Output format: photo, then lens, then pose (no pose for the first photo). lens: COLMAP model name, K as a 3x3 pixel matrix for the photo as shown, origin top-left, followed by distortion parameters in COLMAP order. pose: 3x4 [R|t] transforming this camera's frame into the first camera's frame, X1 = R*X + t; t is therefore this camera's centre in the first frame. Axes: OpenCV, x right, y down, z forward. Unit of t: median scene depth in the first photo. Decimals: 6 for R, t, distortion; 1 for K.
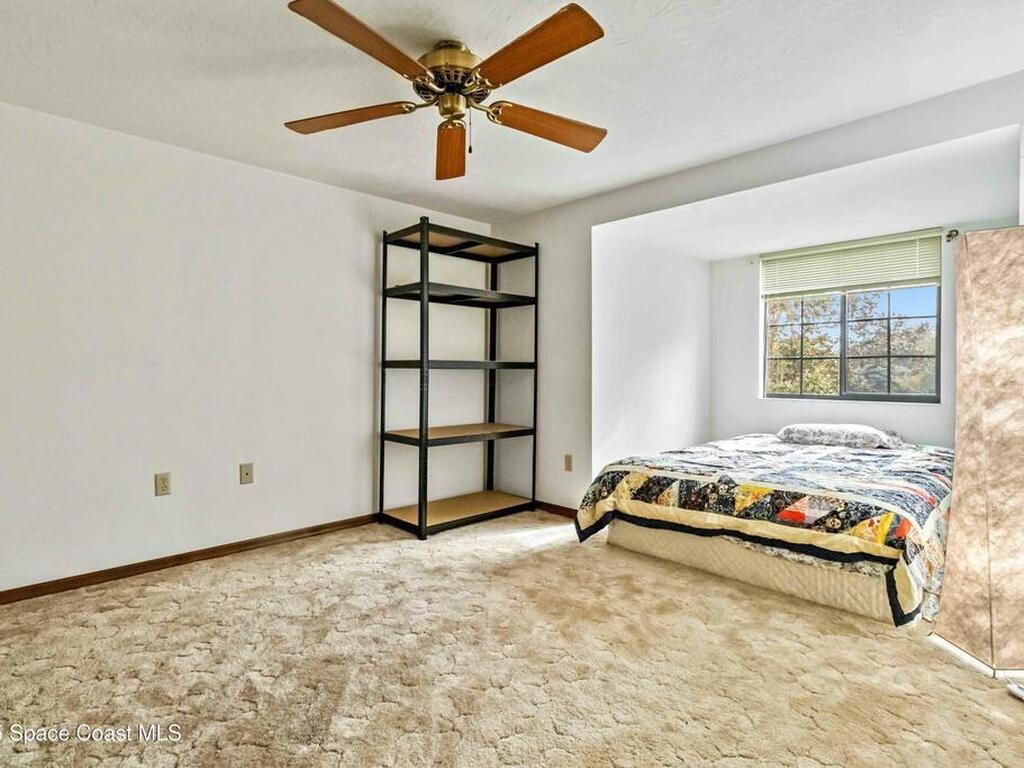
lens RADIAL K [[531.5, 0, 514.7], [0, 531.5, 374.7], [0, 0, 1]] dist [0.001079, 0.000050]
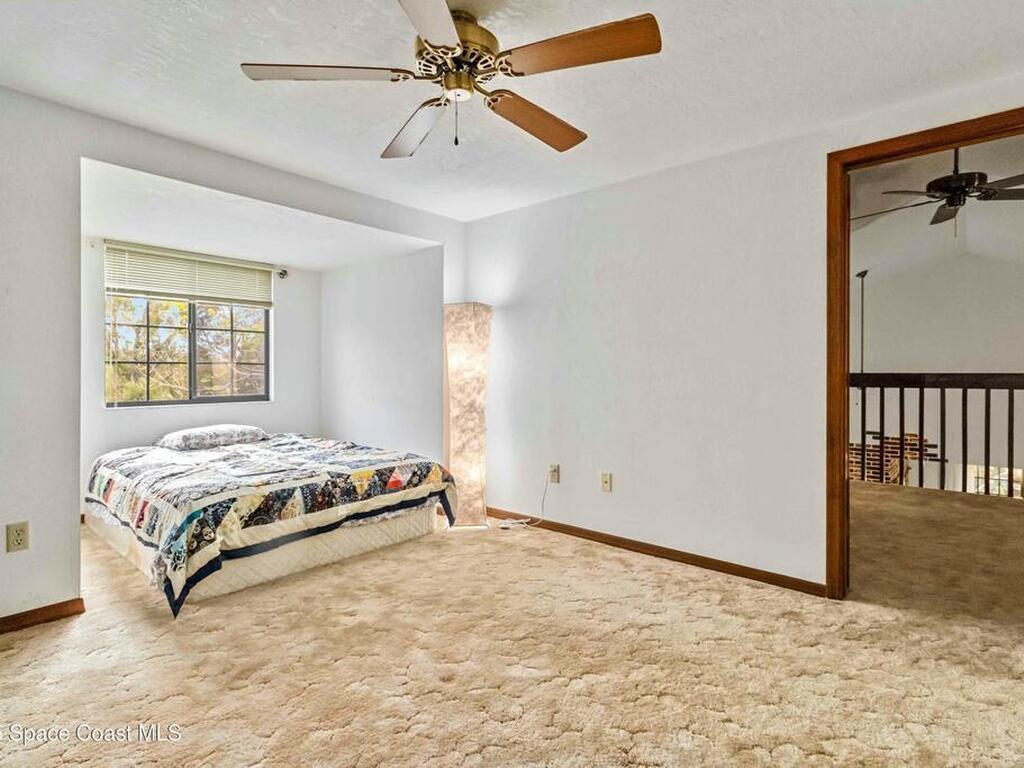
lens RADIAL K [[531.5, 0, 514.7], [0, 531.5, 374.7], [0, 0, 1]] dist [0.001079, 0.000050]
pose [[-0.074021, -0.005186, 0.997243, -0.744832], [0.010752, 0.999924, 0.005998, -0.014158], [-0.997199, 0.011166, -0.073960, 0.706752]]
